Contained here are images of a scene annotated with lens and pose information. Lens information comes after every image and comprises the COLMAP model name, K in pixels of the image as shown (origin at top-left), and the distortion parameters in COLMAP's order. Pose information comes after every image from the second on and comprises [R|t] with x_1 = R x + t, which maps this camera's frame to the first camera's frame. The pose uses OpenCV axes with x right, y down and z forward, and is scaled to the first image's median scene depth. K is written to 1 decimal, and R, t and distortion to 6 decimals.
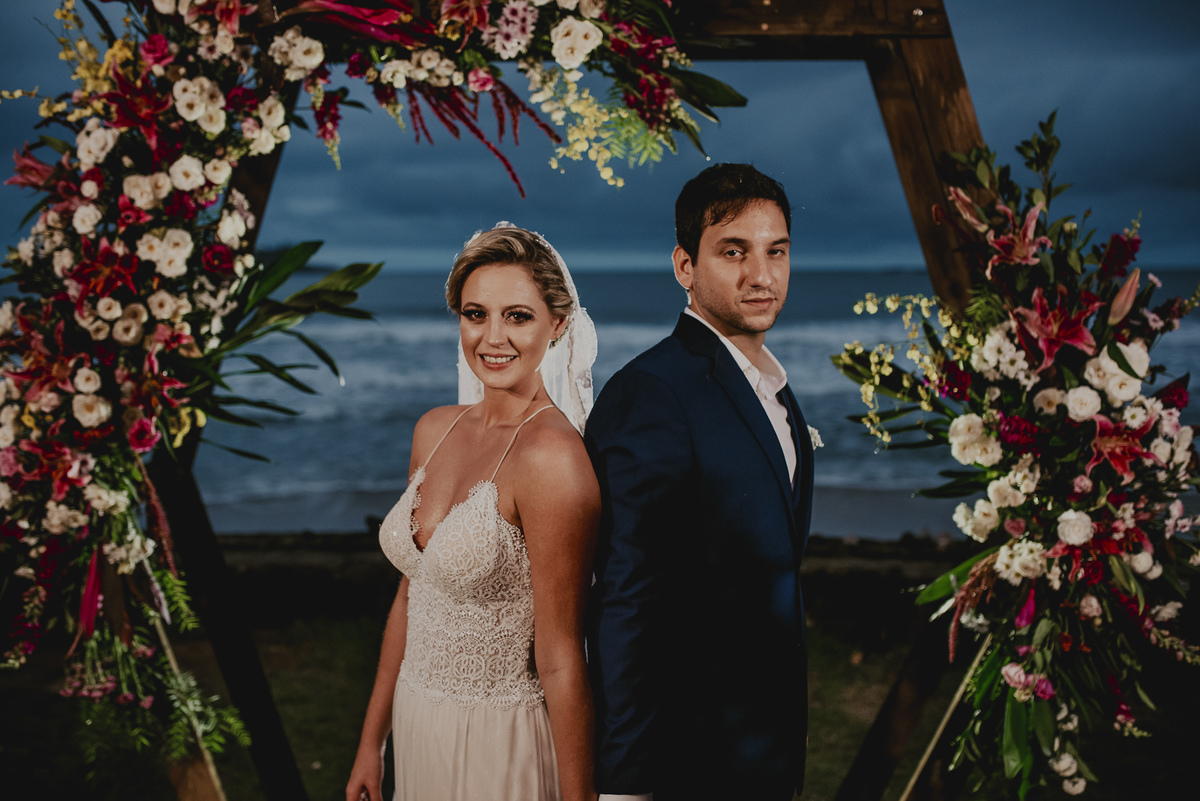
lens RADIAL K [[1162.9, 0, 601.4], [0, 1162.9, 412.7], [0, 0, 1]] dist [-0.071076, 0.101403]
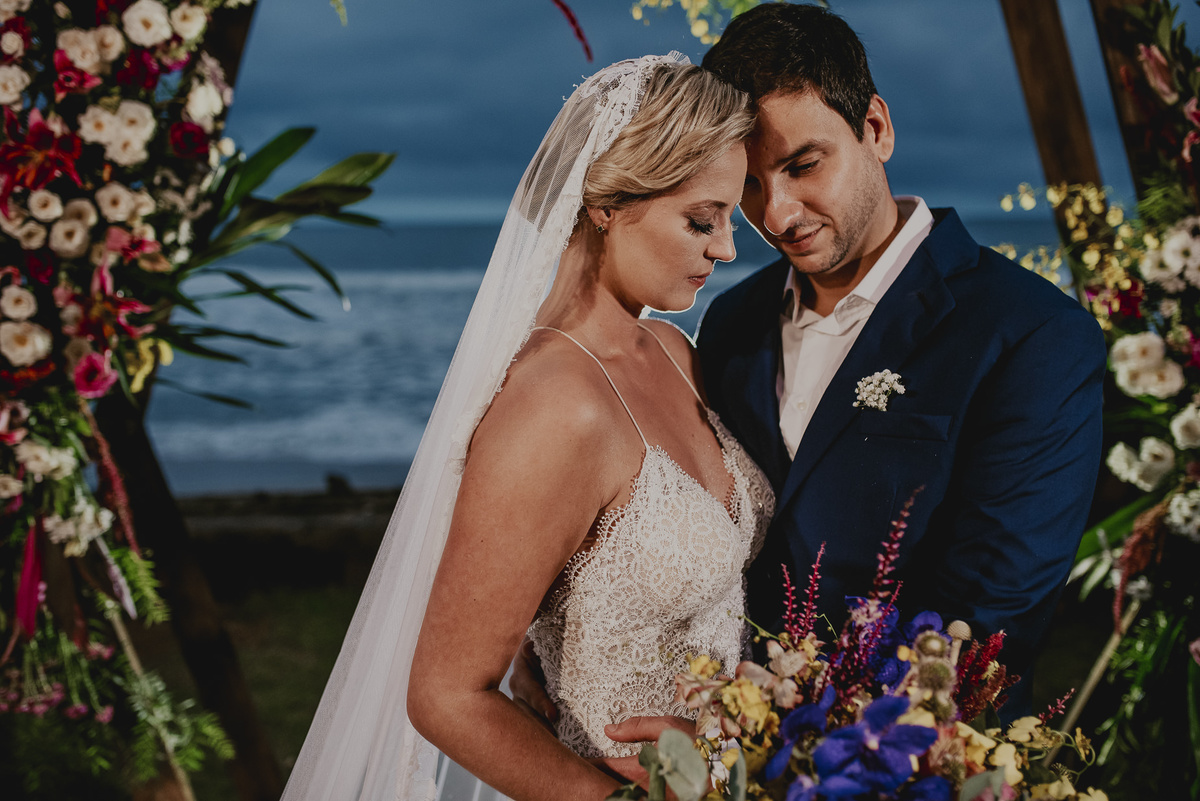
lens RADIAL K [[1162.9, 0, 601.4], [0, 1162.9, 412.7], [0, 0, 1]] dist [-0.071076, 0.101403]
pose [[0.997501, -0.016741, 0.068647, -0.116845], [0.013881, 0.999024, 0.041924, 0.017412], [-0.069281, -0.040866, 0.996760, 0.218542]]
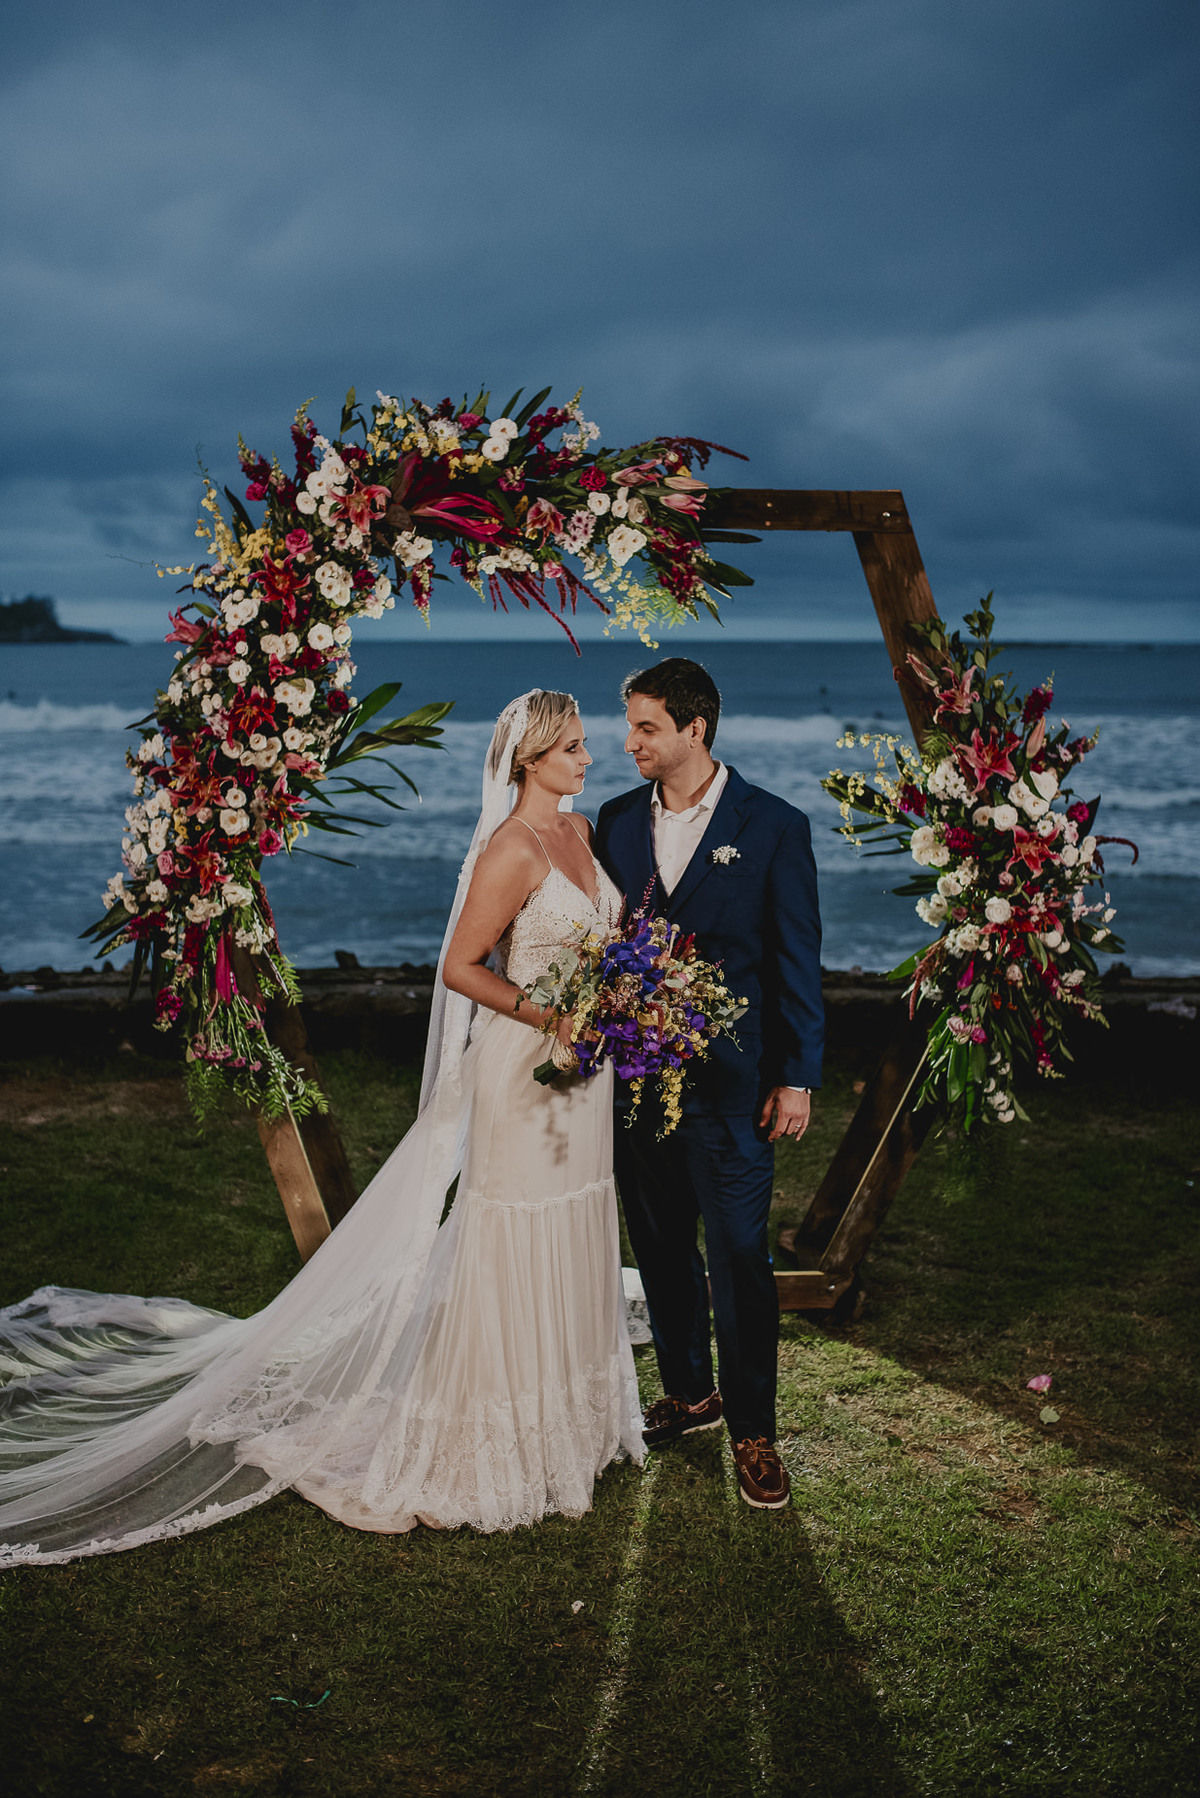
lens RADIAL K [[1742.4, 0, 600.0], [0, 1742.4, 899.0], [0, 0, 1]] dist [-0.071076, 0.101403]
pose [[0.999015, 0.000231, 0.044363, -0.129363], [-0.001307, 0.999706, 0.024228, 0.035866], [-0.044344, -0.024262, 0.998722, -0.919823]]
